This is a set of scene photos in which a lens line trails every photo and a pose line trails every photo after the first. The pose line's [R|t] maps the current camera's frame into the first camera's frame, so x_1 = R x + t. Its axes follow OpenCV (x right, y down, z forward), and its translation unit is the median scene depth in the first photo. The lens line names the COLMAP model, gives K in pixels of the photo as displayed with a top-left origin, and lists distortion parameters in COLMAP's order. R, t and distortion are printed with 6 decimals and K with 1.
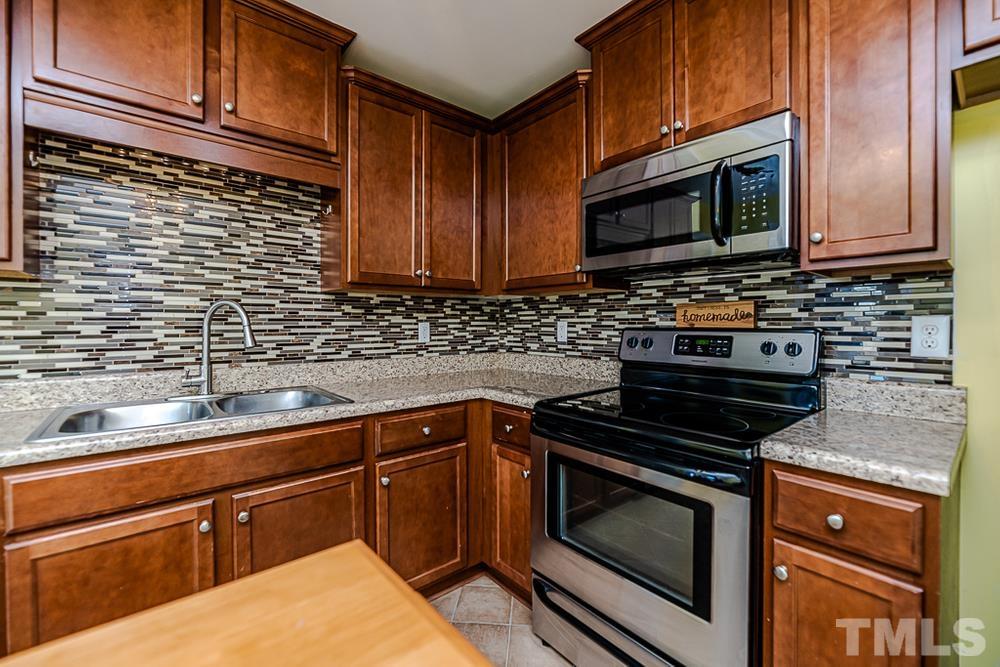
lens RADIAL K [[395.1, 0, 497.1], [0, 395.1, 324.4], [0, 0, 1]] dist [-0.007275, -0.000490]
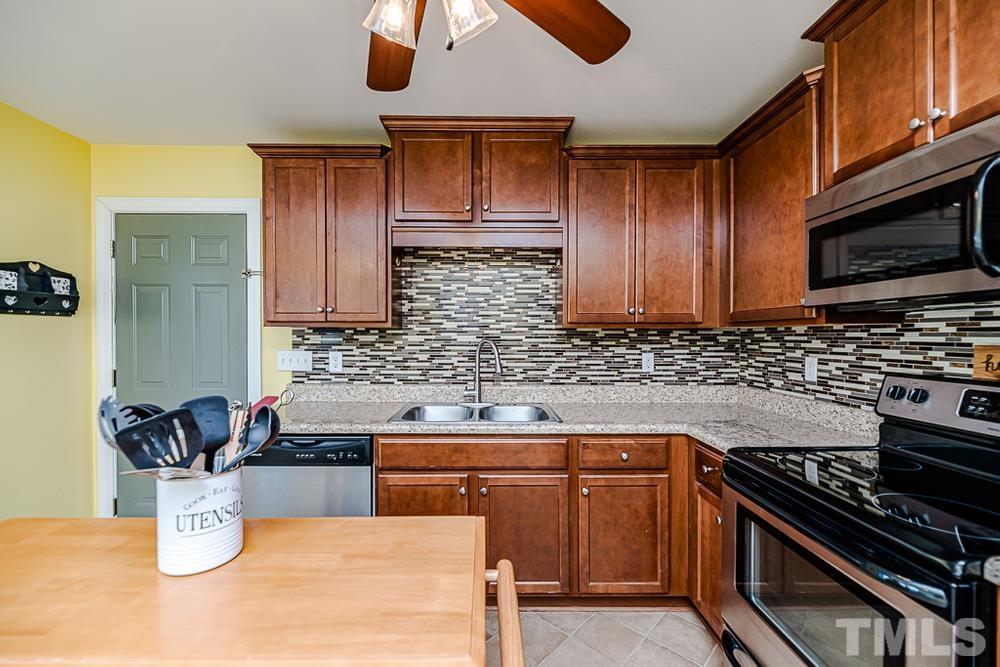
lens RADIAL K [[395.1, 0, 513.7], [0, 395.1, 339.1], [0, 0, 1]] dist [-0.007275, -0.000490]
pose [[0.788204, 0.010586, -0.615323, 0.253482], [-0.007303, 0.999943, 0.007848, -0.067316], [0.615371, -0.001692, 0.788236, -0.072346]]
